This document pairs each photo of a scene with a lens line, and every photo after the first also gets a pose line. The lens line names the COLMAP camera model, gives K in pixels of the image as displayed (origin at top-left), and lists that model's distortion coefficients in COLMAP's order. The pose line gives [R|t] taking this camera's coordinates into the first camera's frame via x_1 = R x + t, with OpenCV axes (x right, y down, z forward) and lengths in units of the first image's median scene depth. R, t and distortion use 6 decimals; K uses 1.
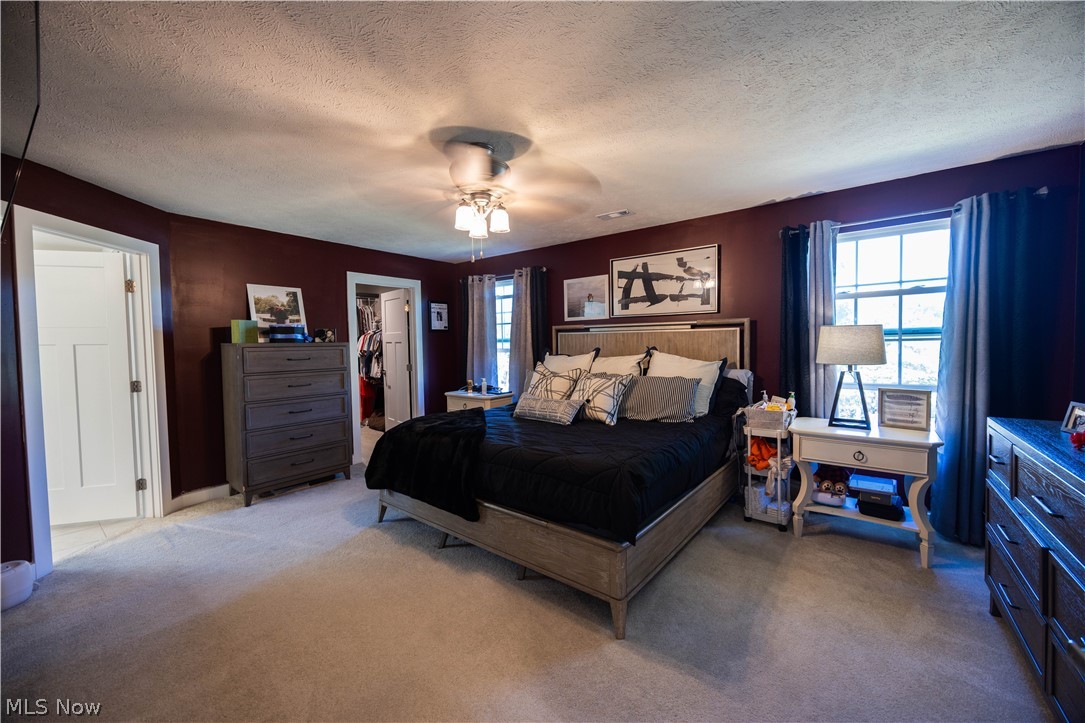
lens RADIAL K [[412.1, 0, 544.8], [0, 412.1, 359.1], [0, 0, 1]] dist [0.001021, 0.000200]
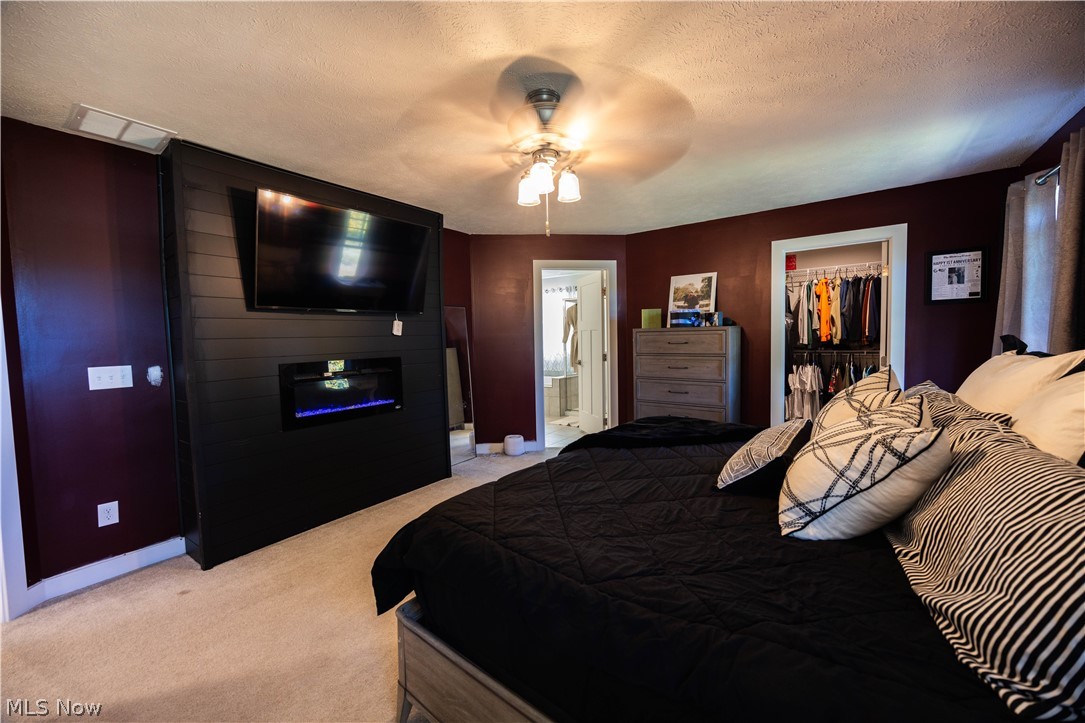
lens RADIAL K [[412.1, 0, 544.8], [0, 412.1, 359.1], [0, 0, 1]] dist [0.001021, 0.000200]
pose [[0.033549, 0.071126, -0.996903, 0.944500], [-0.021077, 0.997293, 0.070445, -0.054549], [0.999215, 0.018649, 0.034957, 1.304899]]
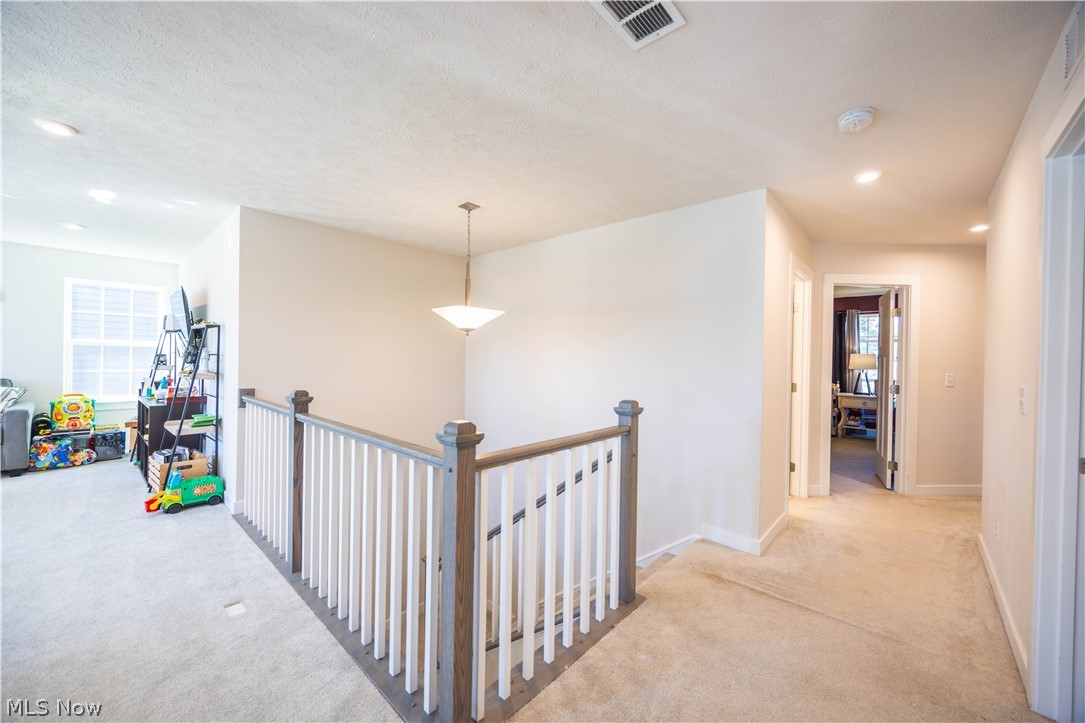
lens RADIAL K [[412.1, 0, 544.8], [0, 412.1, 359.1], [0, 0, 1]] dist [0.001021, 0.000200]
pose [[0.996795, 0.032580, -0.073060, -0.593117], [-0.034938, 0.998901, -0.031231, 0.055505], [0.071962, 0.033683, 0.996838, -0.968516]]
